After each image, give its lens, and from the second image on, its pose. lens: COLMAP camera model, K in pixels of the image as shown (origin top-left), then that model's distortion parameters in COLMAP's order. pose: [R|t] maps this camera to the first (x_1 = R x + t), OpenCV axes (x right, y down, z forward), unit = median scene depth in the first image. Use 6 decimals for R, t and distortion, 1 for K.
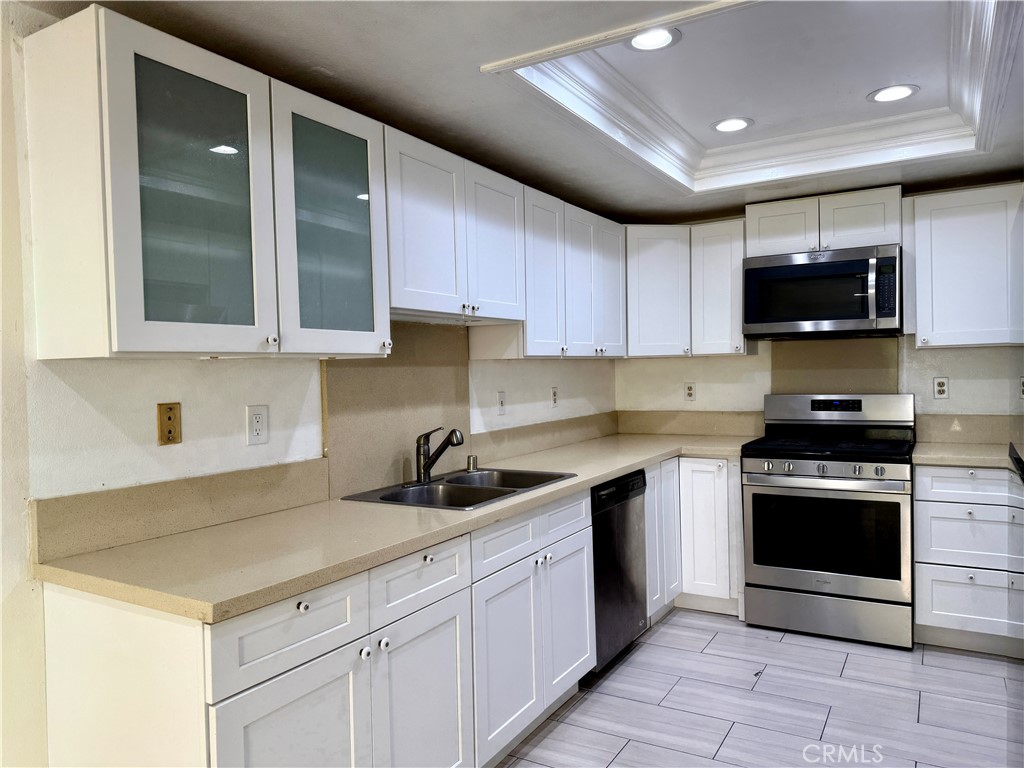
lens RADIAL K [[720.4, 0, 509.6], [0, 720.4, 390.3], [0, 0, 1]] dist [0.062986, -0.086934]
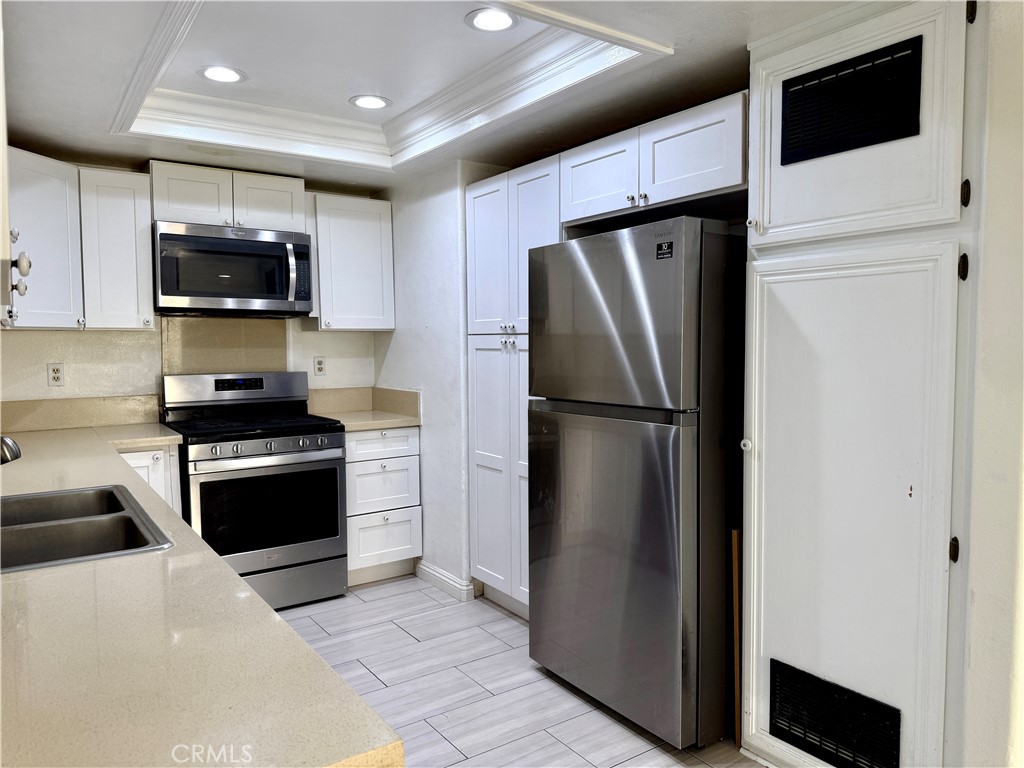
lens RADIAL K [[719.4, 0, 510.7], [0, 719.4, 386.0], [0, 0, 1]] dist [0.118210, -0.180422]
pose [[0.413590, -0.035313, 0.909778, -0.370579], [0.021764, 0.999345, 0.028896, 0.002505], [-0.910203, 0.007849, 0.414088, 0.292024]]
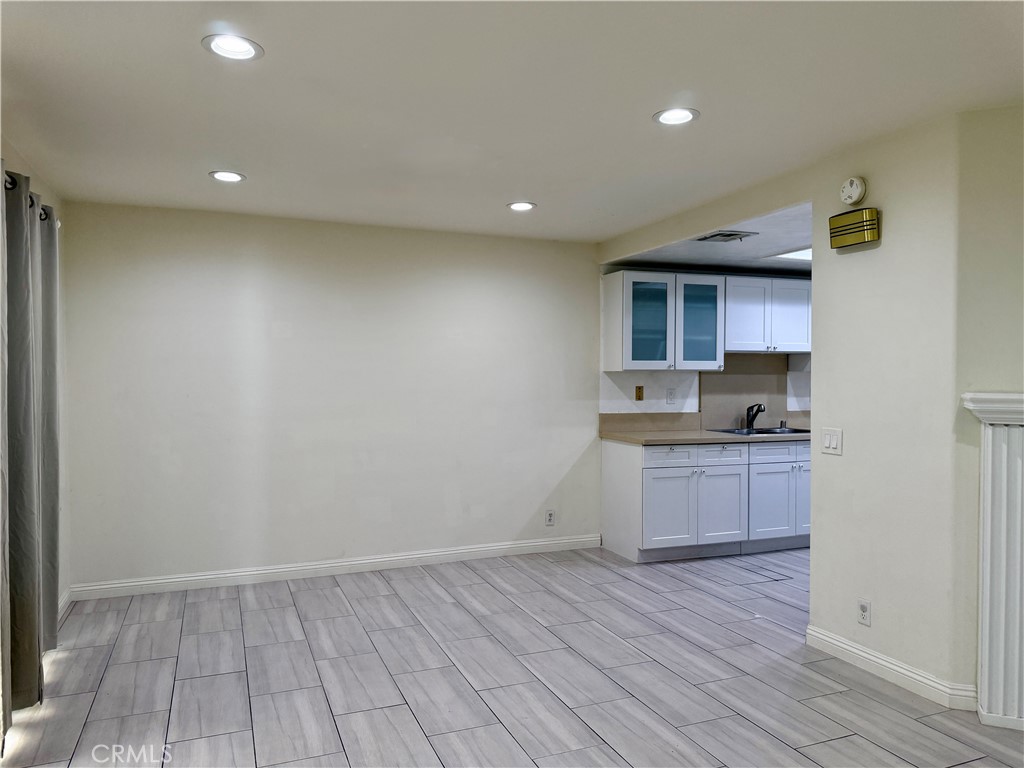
lens RADIAL K [[720.4, 0, 509.6], [0, 720.4, 390.3], [0, 0, 1]] dist [0.062986, -0.086934]
pose [[0.795954, 0.034123, -0.604394, 0.521127], [-0.034980, 0.999334, 0.010354, 0.013277], [0.604345, 0.012900, 0.796618, -0.974790]]
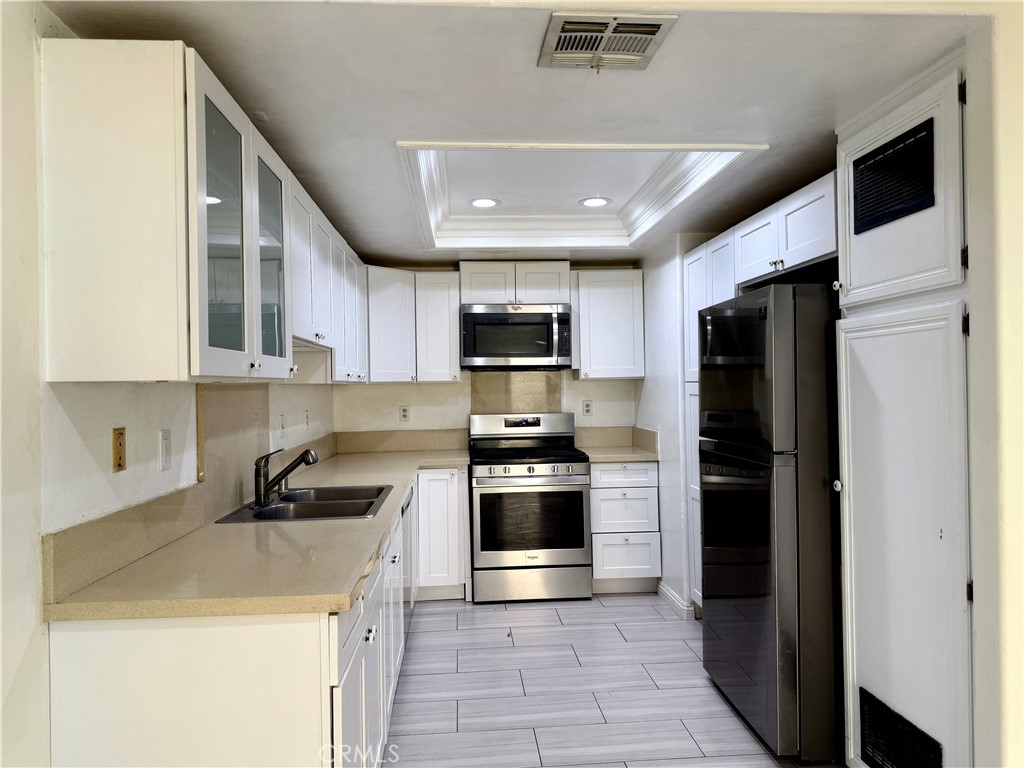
lens RADIAL K [[719.4, 0, 510.7], [0, 719.4, 386.0], [0, 0, 1]] dist [0.118210, -0.180422]
pose [[0.818079, 0.009703, 0.575023, -0.368286], [0.013234, 0.999275, -0.035691, 0.002152], [-0.574953, 0.036808, 0.817358, -0.049285]]
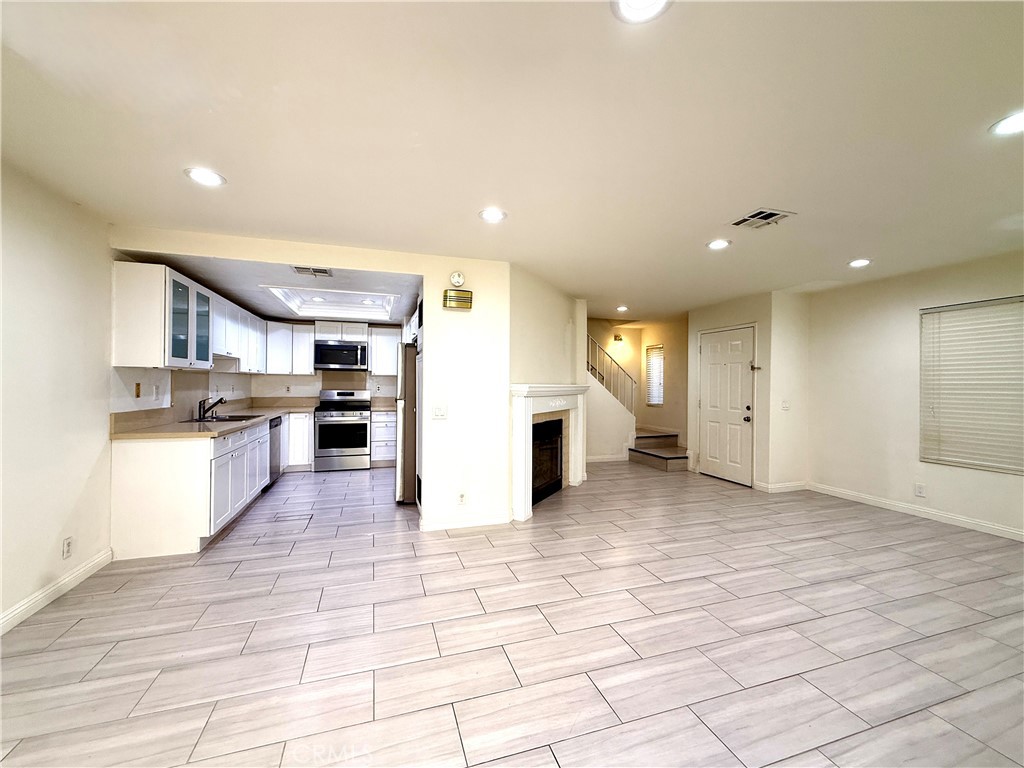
lens RADIAL K [[424.6, 0, 514.0], [0, 424.6, 383.7], [0, 0, 1]] dist [0.001032, -0.000049]
pose [[0.653798, 0.027814, 0.756158, -0.467109], [-0.000689, 0.999346, -0.036163, 0.048177], [-0.756669, 0.023122, 0.653389, -0.727708]]
